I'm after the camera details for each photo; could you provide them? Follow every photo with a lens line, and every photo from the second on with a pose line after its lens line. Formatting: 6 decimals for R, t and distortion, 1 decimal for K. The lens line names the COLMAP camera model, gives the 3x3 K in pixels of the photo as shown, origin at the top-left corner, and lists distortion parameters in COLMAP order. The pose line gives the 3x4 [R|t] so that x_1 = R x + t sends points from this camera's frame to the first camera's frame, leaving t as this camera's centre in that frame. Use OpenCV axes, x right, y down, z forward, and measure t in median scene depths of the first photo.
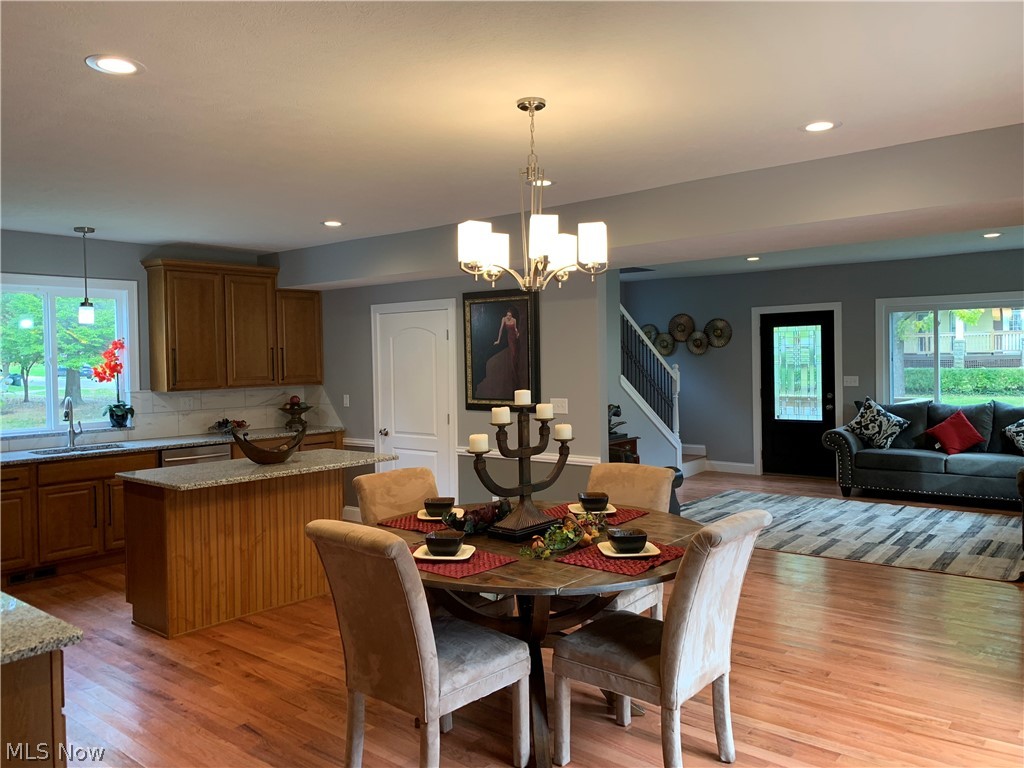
lens RADIAL K [[787.4, 0, 514.7], [0, 787.4, 377.7], [0, 0, 1]] dist [0.041916, -0.042967]
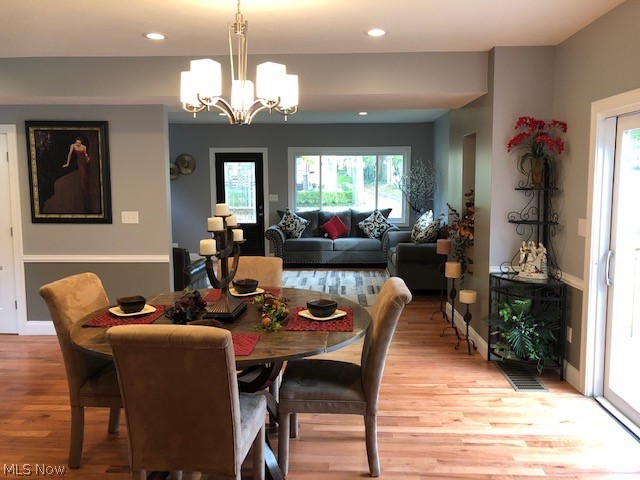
lens RADIAL K [[524.9, 0, 326.3], [0, 524.9, 235.7], [0, 0, 1]] dist [0.046181, -0.050653]
pose [[0.796576, -0.047261, 0.602689, -0.164861], [0.003226, 0.997258, 0.073937, 0.002776], [-0.604530, -0.056952, 0.794544, 0.102307]]
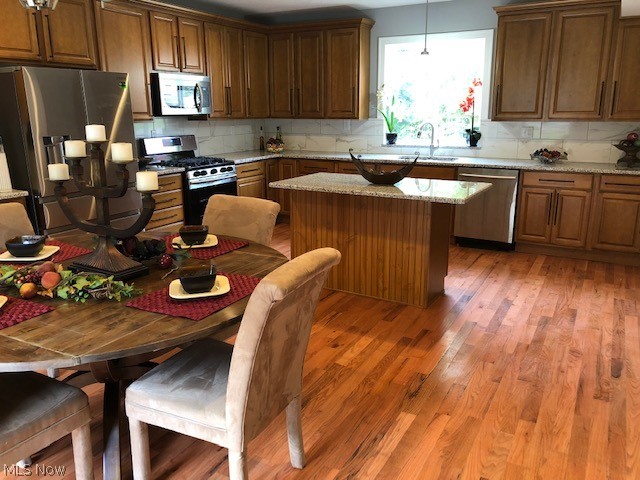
lens RADIAL K [[524.9, 0, 319.1], [0, 524.9, 234.1], [0, 0, 1]] dist [0.046181, -0.050653]
pose [[0.179852, 0.249779, -0.951453, 0.313401], [-0.024791, 0.968069, 0.249455, -0.009878], [0.983381, -0.021278, 0.180301, 0.527913]]
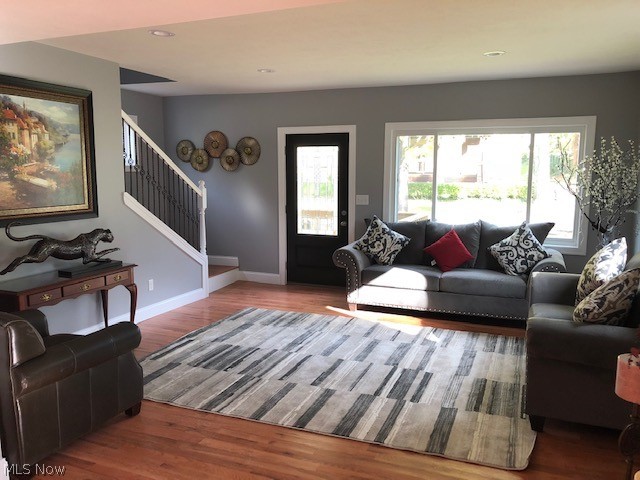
lens RADIAL K [[524.9, 0, 322.5], [0, 524.9, 226.1], [0, 0, 1]] dist [0.046181, -0.050653]
pose [[0.957131, -0.008336, 0.289535, 0.200198], [-0.014696, 0.996901, 0.077284, -0.017134], [-0.289282, -0.078226, 0.954042, 0.401445]]
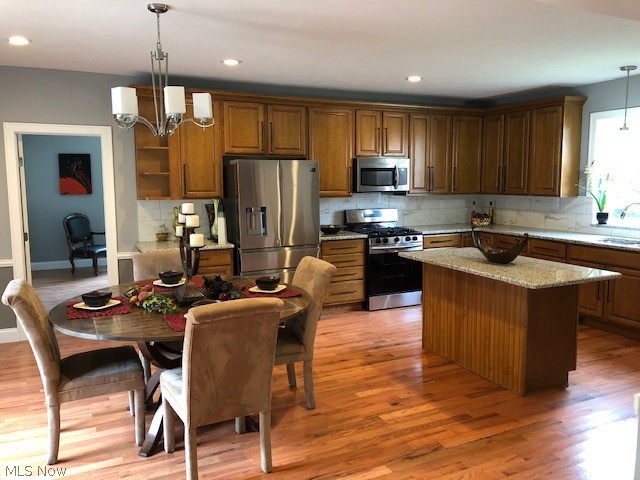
lens RADIAL K [[524.9, 0, 321.7], [0, 524.9, 234.3], [0, 0, 1]] dist [0.046181, -0.050653]
pose [[-0.417822, 0.119039, -0.900697, 0.366070], [-0.010007, 0.990716, 0.135578, -0.028699], [0.908474, 0.065661, -0.412752, 0.754014]]
